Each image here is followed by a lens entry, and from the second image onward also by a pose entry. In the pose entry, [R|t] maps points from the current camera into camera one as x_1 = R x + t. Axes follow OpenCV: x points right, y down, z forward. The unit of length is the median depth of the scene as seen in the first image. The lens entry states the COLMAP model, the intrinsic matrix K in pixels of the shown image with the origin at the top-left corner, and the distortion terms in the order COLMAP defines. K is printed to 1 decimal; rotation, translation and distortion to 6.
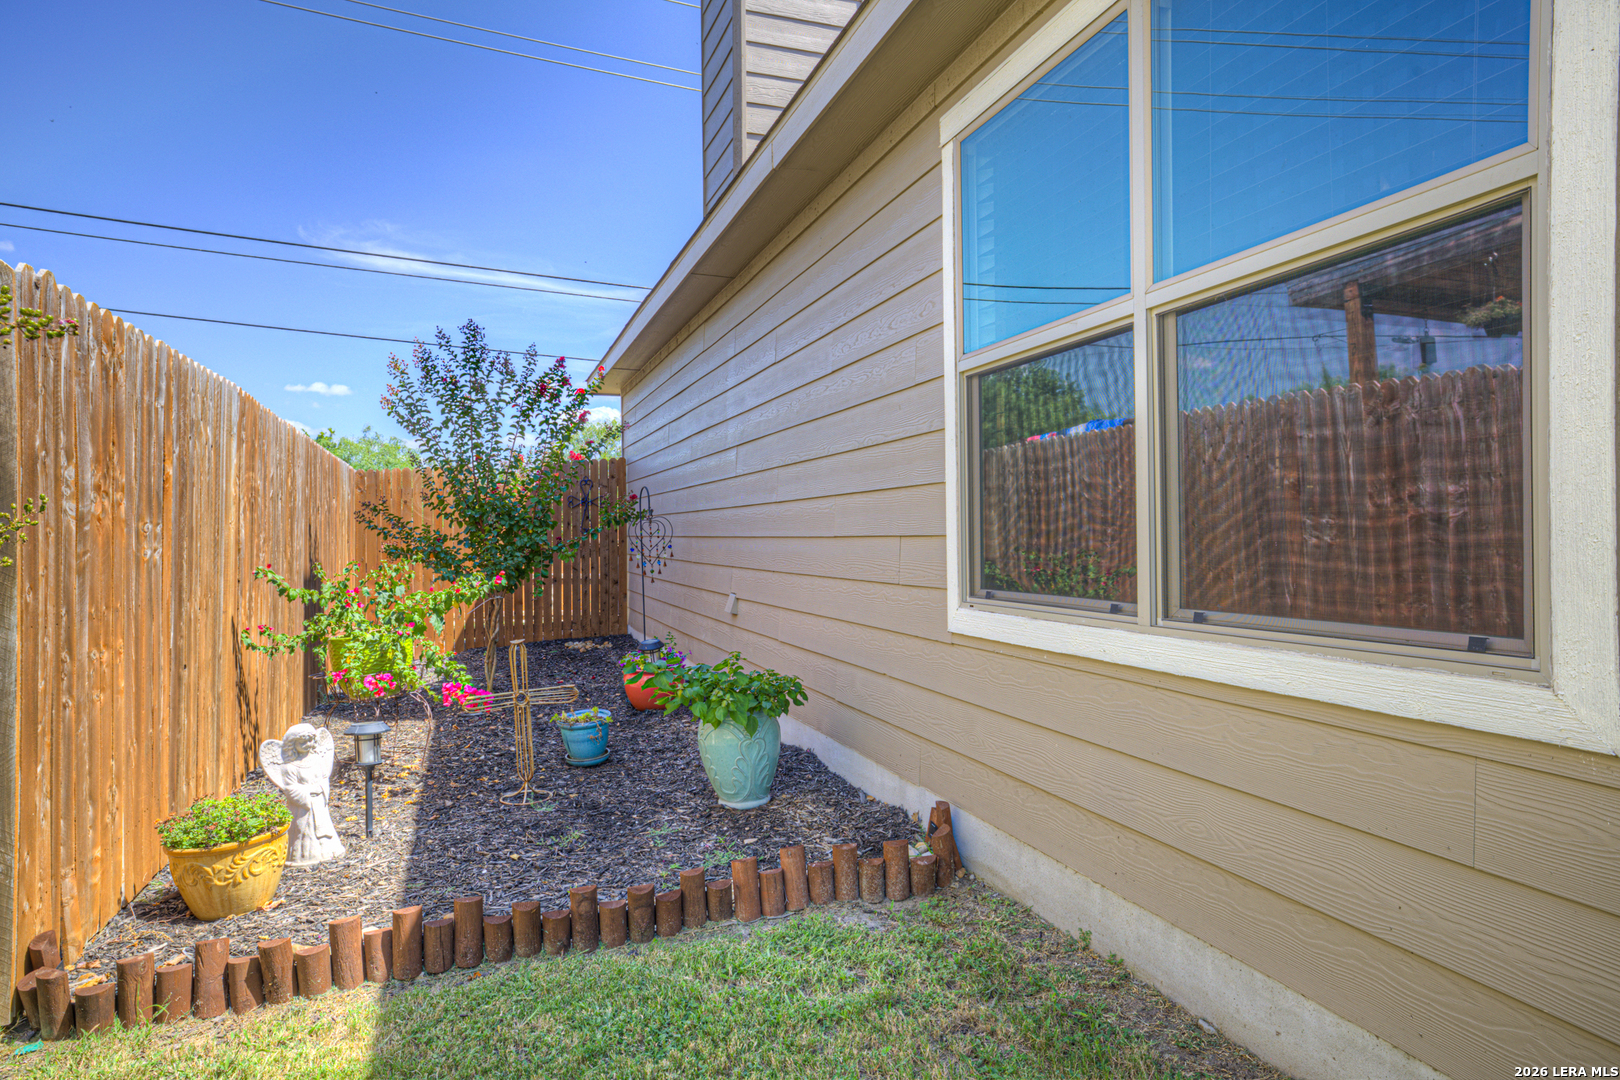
lens RADIAL K [[1025.2, 0, 810.0], [0, 1025.2, 540.0], [0, 0, 1]] dist [0.000913, 0.000096]
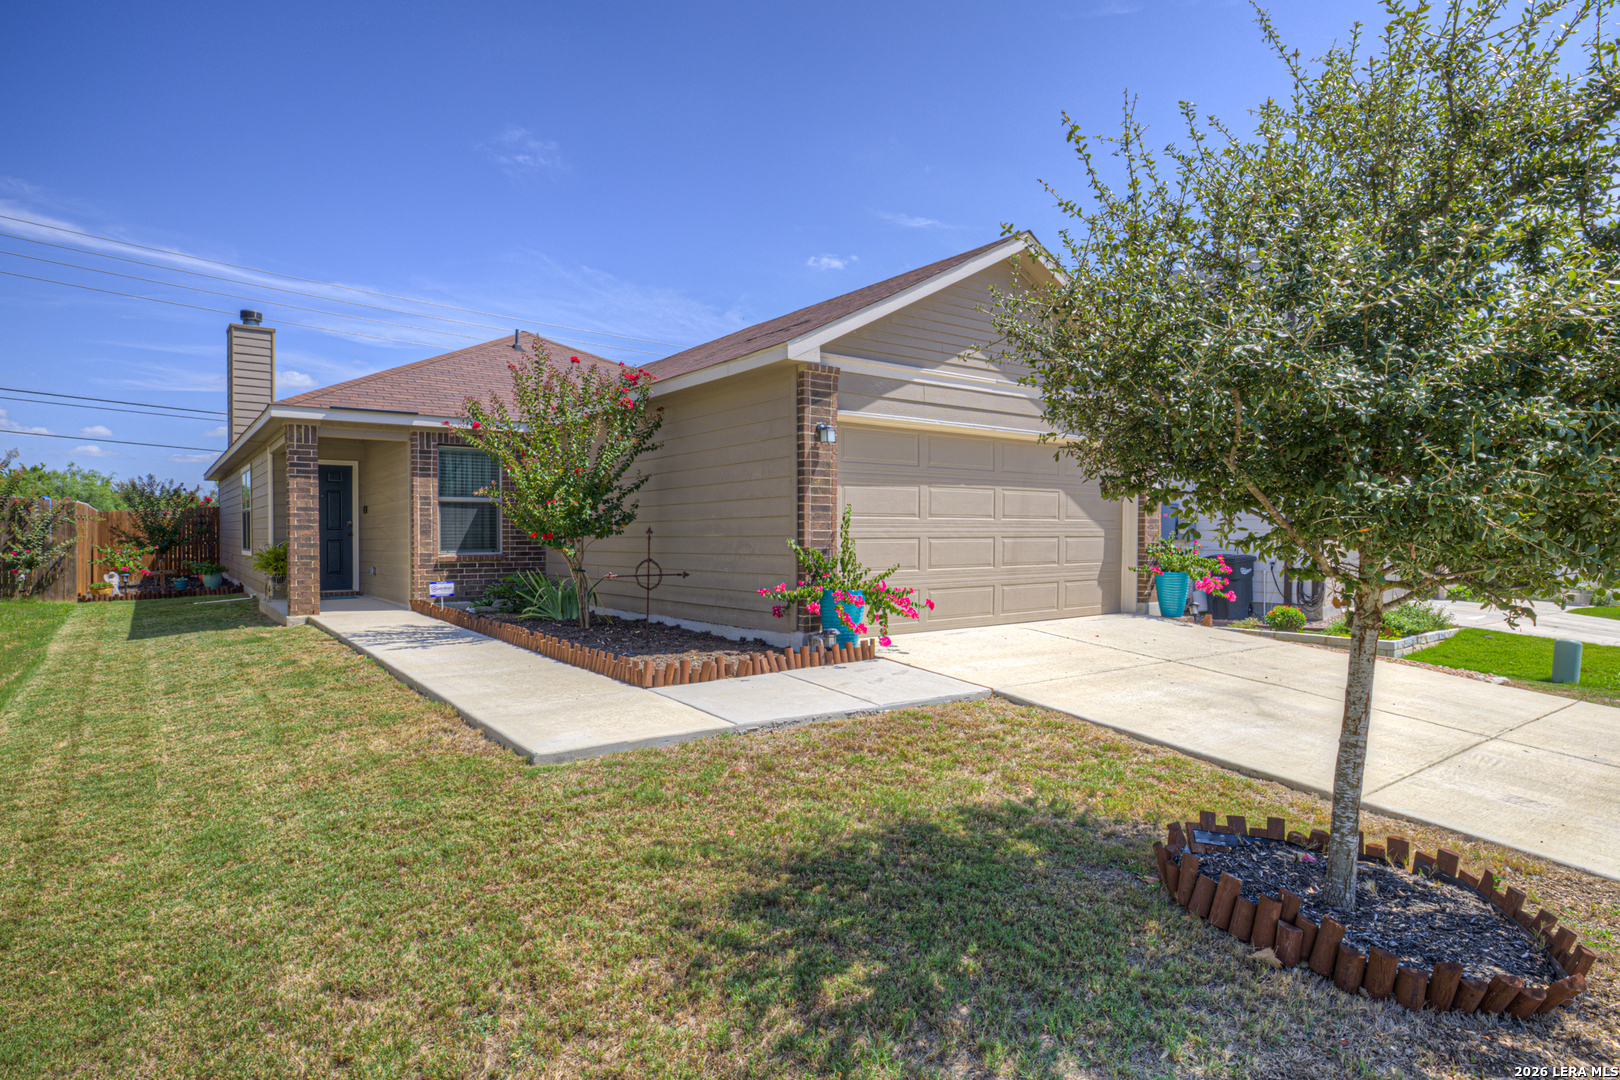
lens RADIAL K [[859.2, 0, 810.0], [0, 859.2, 540.0], [0, 0, 1]] dist [-0.027350, 0.024023]
pose [[0.941026, 0.011830, 0.338129, 0.777331], [-0.014573, 0.999878, 0.005573, -0.040416], [-0.338022, -0.010172, 0.941083, -2.408527]]
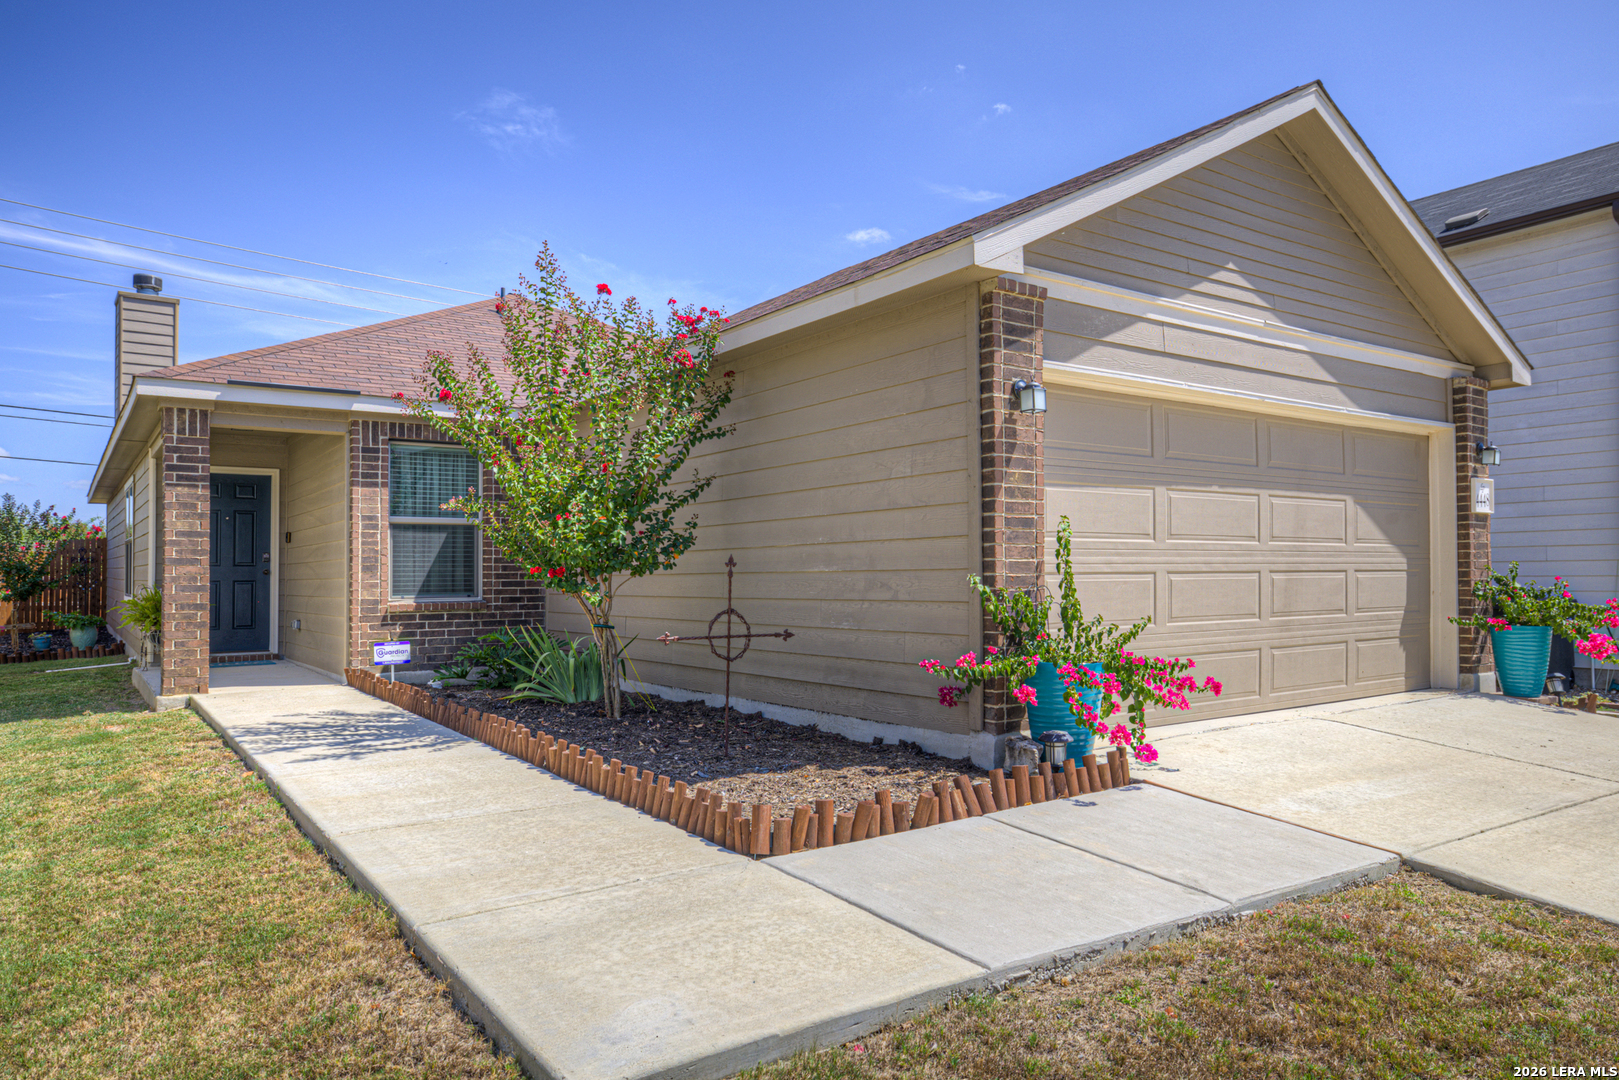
lens RADIAL K [[1041.8, 0, 809.5], [0, 1041.8, 540.0], [0, 0, 1]] dist [0.011631, 0.003850]
pose [[0.952924, 0.019292, 0.302593, 0.770746], [-0.010192, 0.999448, -0.031624, -0.034884], [-0.303036, 0.027052, 0.952595, -2.060161]]
